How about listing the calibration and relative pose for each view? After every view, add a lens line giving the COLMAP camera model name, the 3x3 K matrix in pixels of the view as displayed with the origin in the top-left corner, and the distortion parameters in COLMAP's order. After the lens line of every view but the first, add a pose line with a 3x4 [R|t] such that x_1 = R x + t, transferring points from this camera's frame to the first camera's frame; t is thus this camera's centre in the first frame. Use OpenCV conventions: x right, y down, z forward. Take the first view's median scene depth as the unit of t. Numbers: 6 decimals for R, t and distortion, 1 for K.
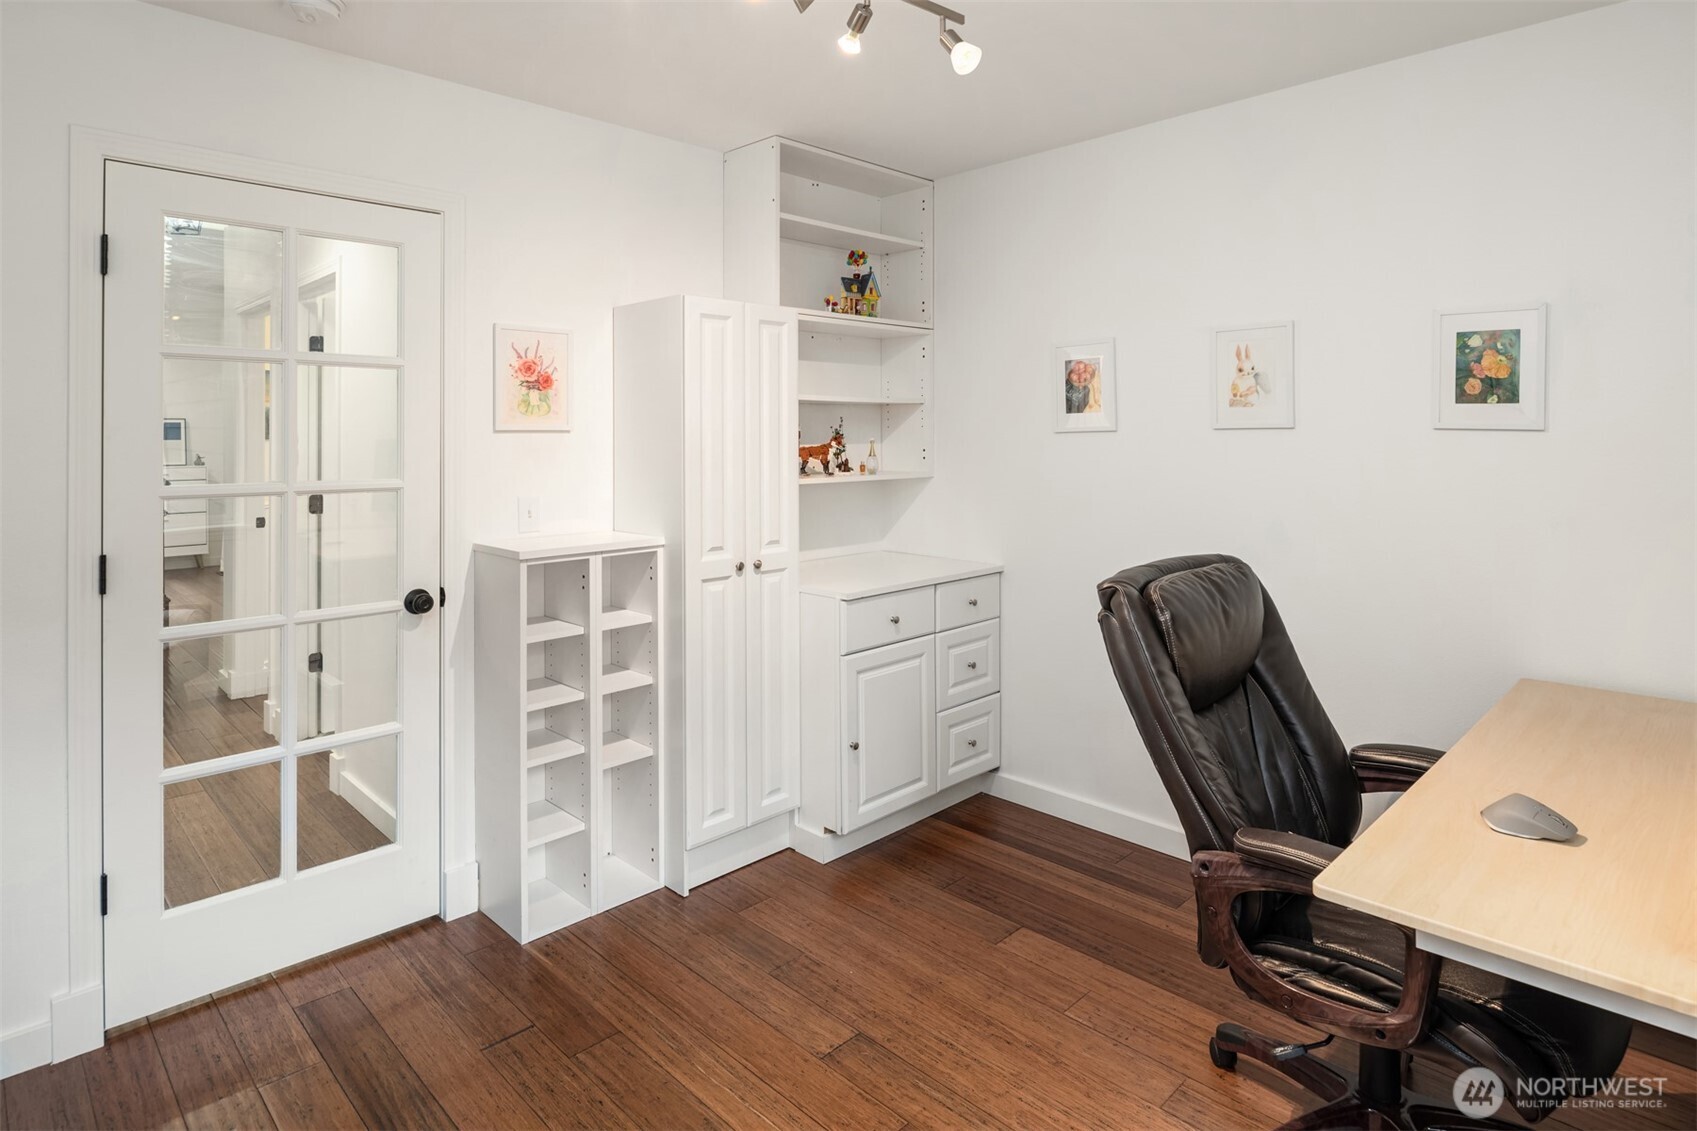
lens RADIAL K [[948.8, 0, 874.8], [0, 948.8, 505.8], [0, 0, 1]] dist [-0.001748, 0.000207]
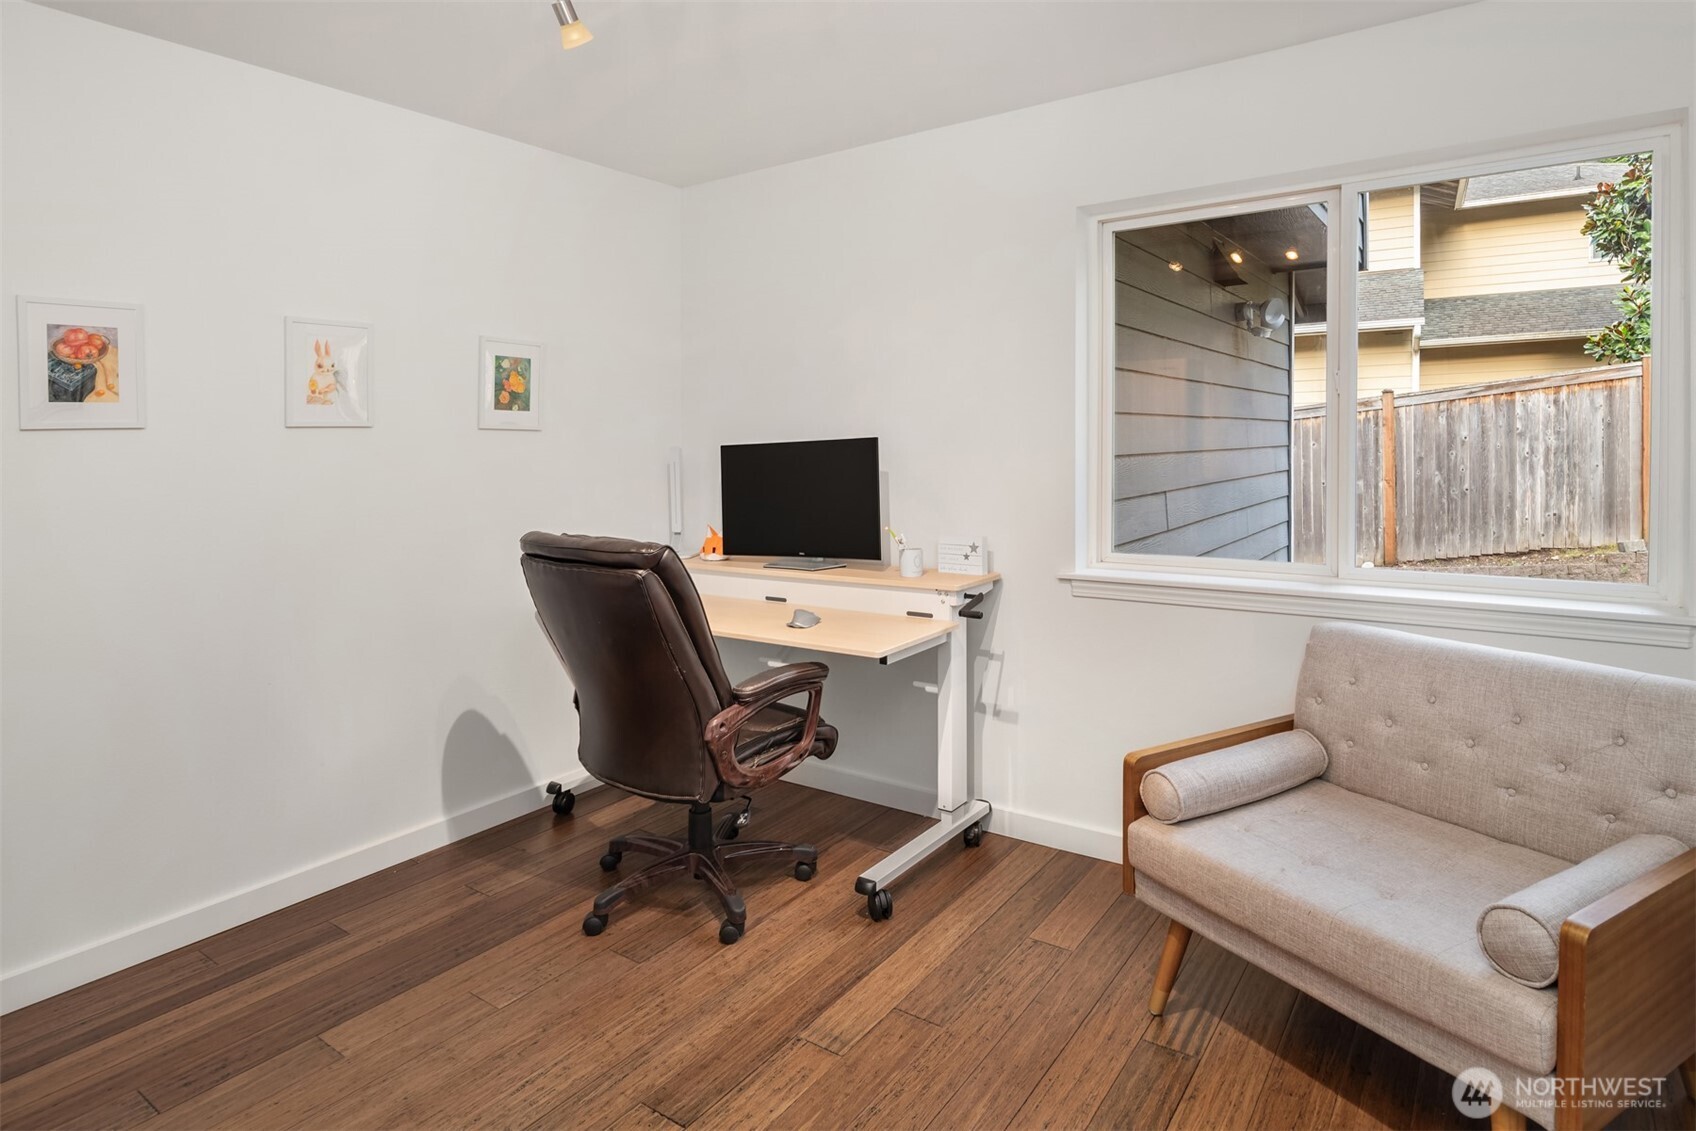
lens RADIAL K [[948.2, 0, 849.8], [0, 948.2, 565.2], [0, 0, 1]] dist [-0.001748, 0.000207]
pose [[-0.173721, -0.121014, 0.977331, -0.681081], [0.088390, 0.986500, 0.137861, -0.027940], [-0.980820, 0.110336, -0.160679, 0.646669]]
